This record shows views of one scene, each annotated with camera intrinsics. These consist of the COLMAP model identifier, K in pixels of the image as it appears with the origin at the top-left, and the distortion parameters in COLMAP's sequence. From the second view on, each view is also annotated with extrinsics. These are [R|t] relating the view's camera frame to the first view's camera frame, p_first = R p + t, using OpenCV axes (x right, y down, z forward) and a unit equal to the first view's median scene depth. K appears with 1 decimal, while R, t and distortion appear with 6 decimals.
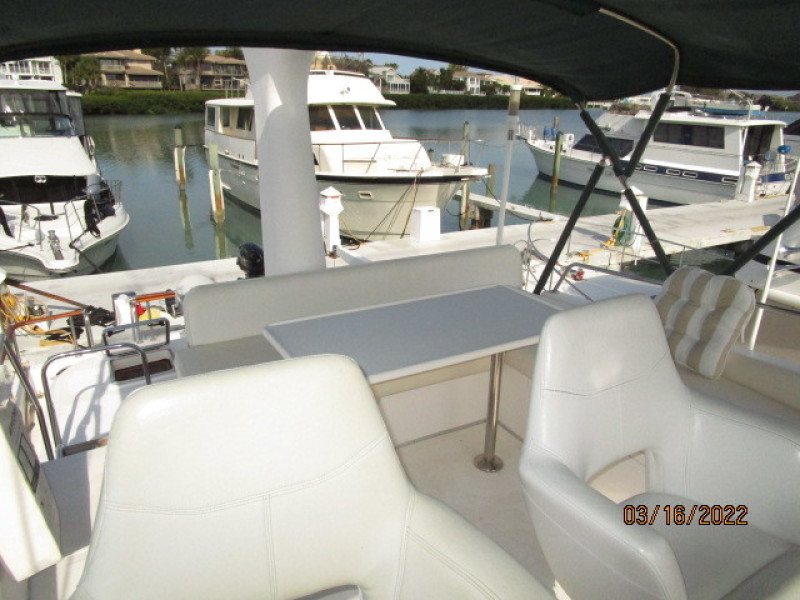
lens RADIAL K [[566.4, 0, 398.5], [0, 566.4, 300.6], [0, 0, 1]] dist [-0.034642, 0.001697]
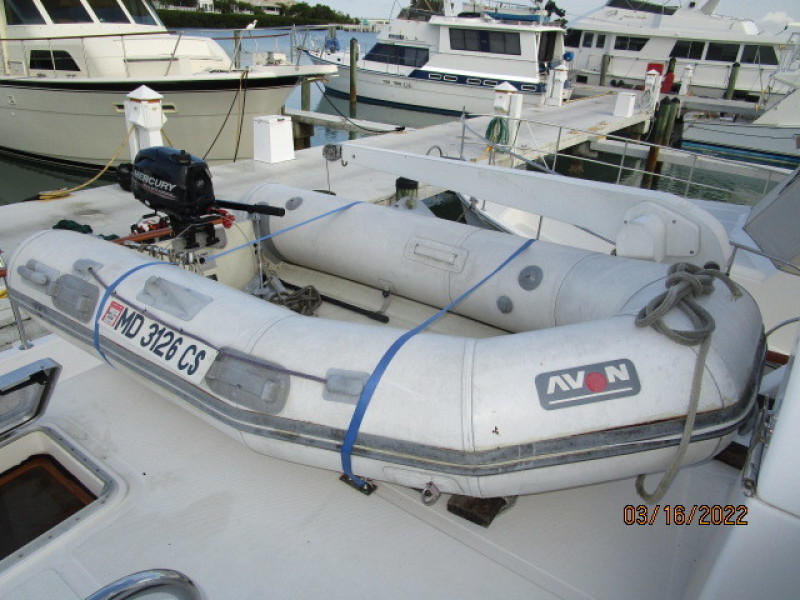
lens RADIAL K [[559.7, 0, 395.9], [0, 559.7, 298.4], [0, 0, 1]] dist [-0.034739, 0.007340]
pose [[0.905051, -0.159135, 0.394408, -0.116980], [0.112491, 0.983904, 0.138850, -0.008153], [-0.410156, -0.081299, 0.908385, 0.205925]]
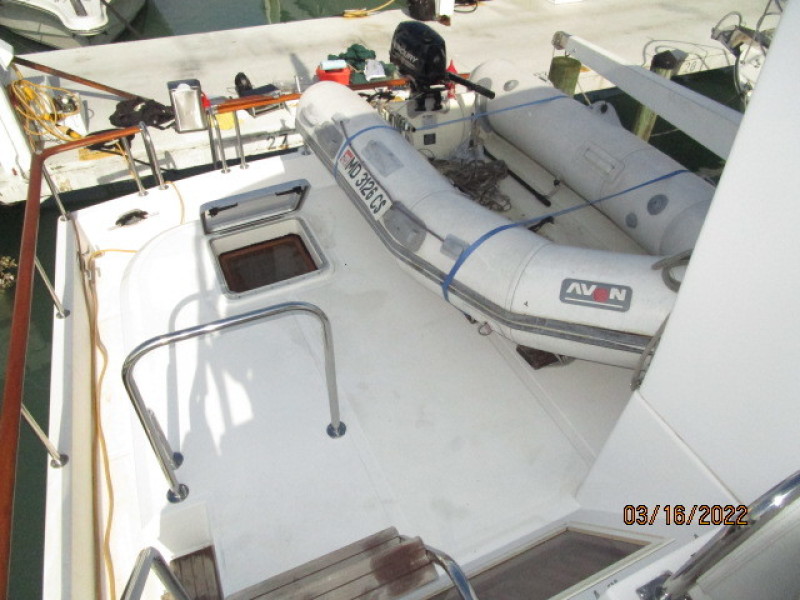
lens RADIAL K [[559.7, 0, 395.9], [0, 559.7, 298.4], [0, 0, 1]] dist [-0.034739, 0.007340]
pose [[0.997082, 0.060152, -0.046995, -0.097602], [-0.036546, 0.916684, 0.397939, -0.026842], [0.067017, -0.395060, 0.916207, 0.154039]]
